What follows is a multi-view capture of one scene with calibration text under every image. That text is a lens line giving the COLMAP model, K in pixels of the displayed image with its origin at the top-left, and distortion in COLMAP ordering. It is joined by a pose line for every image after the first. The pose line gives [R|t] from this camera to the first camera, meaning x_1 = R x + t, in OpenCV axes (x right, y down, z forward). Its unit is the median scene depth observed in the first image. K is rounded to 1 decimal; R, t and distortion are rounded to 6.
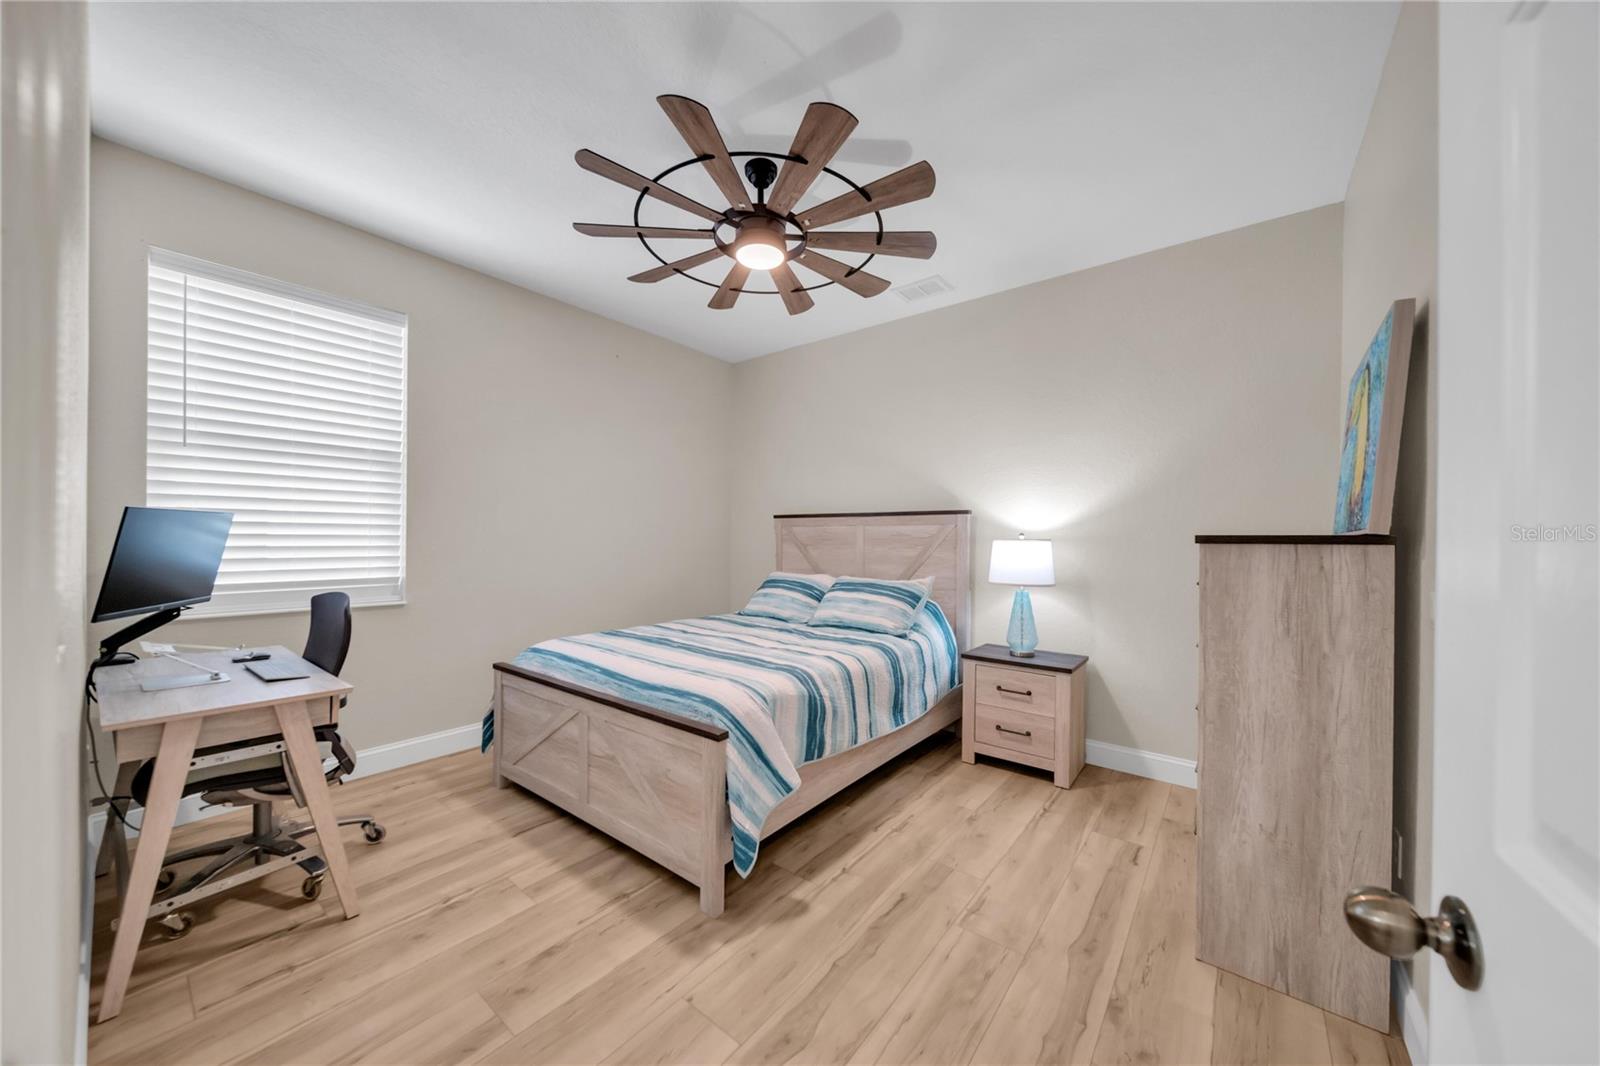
lens RADIAL K [[552.9, 0, 804.6], [0, 552.9, 542.2], [0, 0, 1]] dist [0.000826, -0.000928]
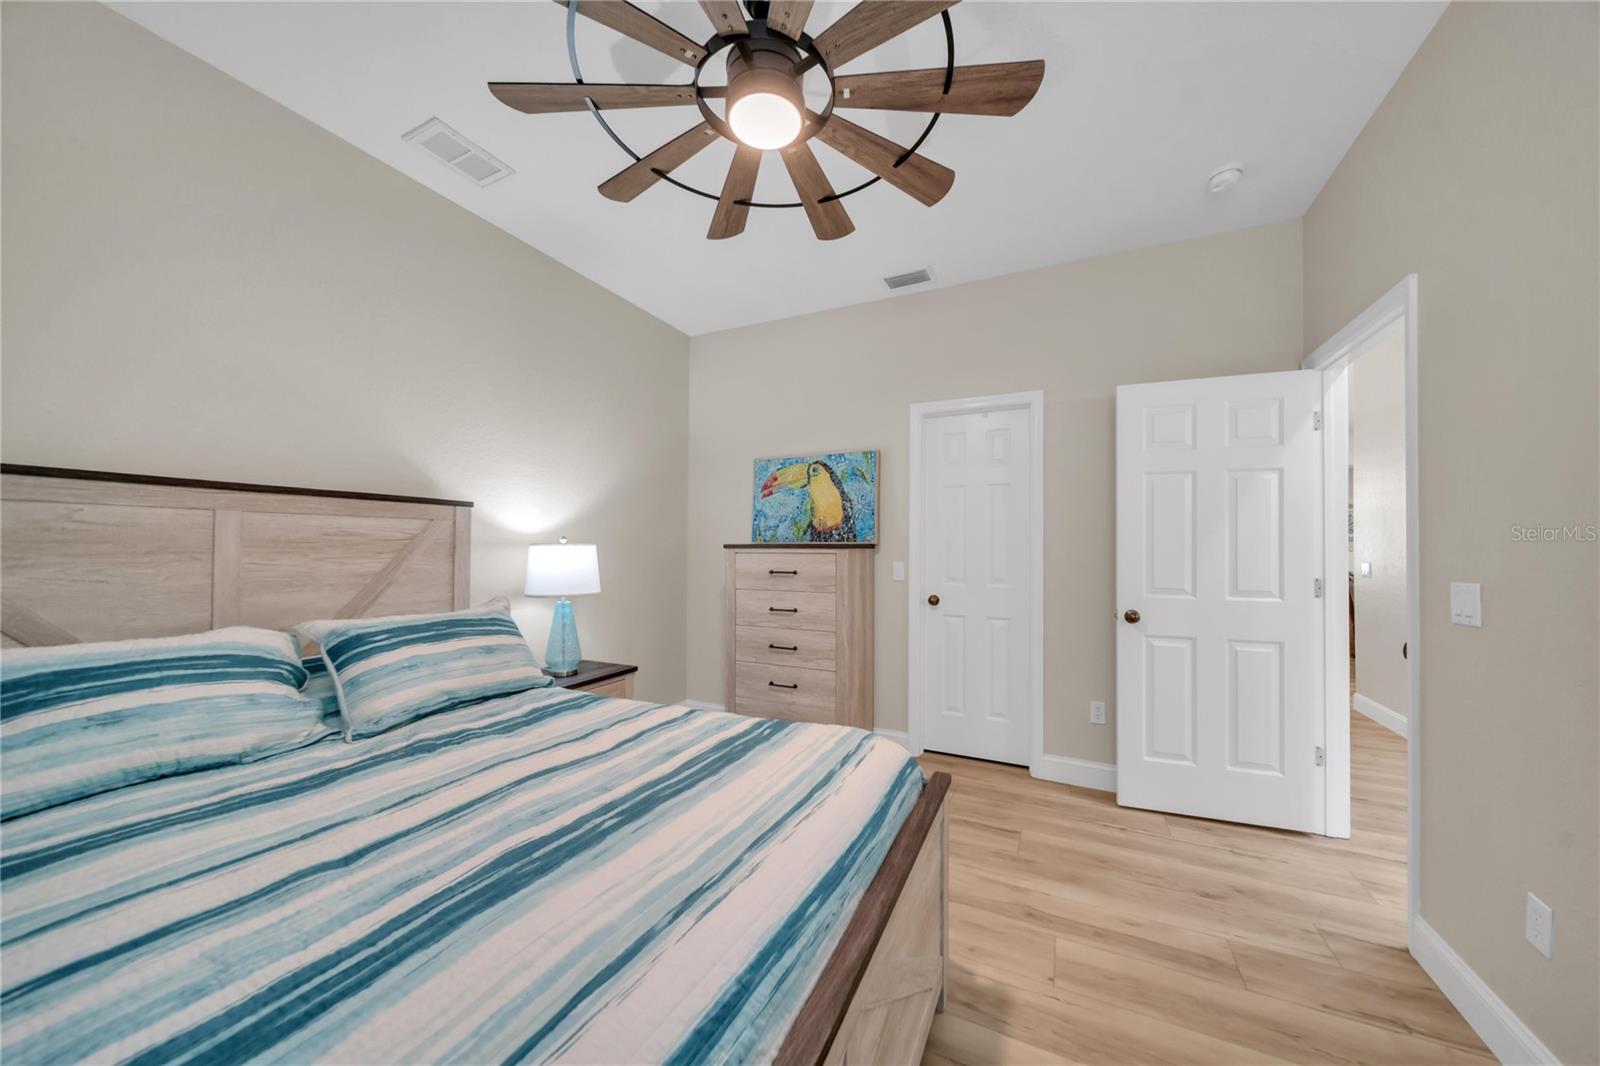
lens RADIAL K [[552.9, 0, 804.6], [0, 552.9, 542.2], [0, 0, 1]] dist [0.000826, -0.000928]
pose [[-0.224203, 0.001012, 0.974542, -0.541271], [-0.004805, 0.999986, -0.002144, -0.006825], [-0.974531, -0.005163, -0.224195, 0.808083]]
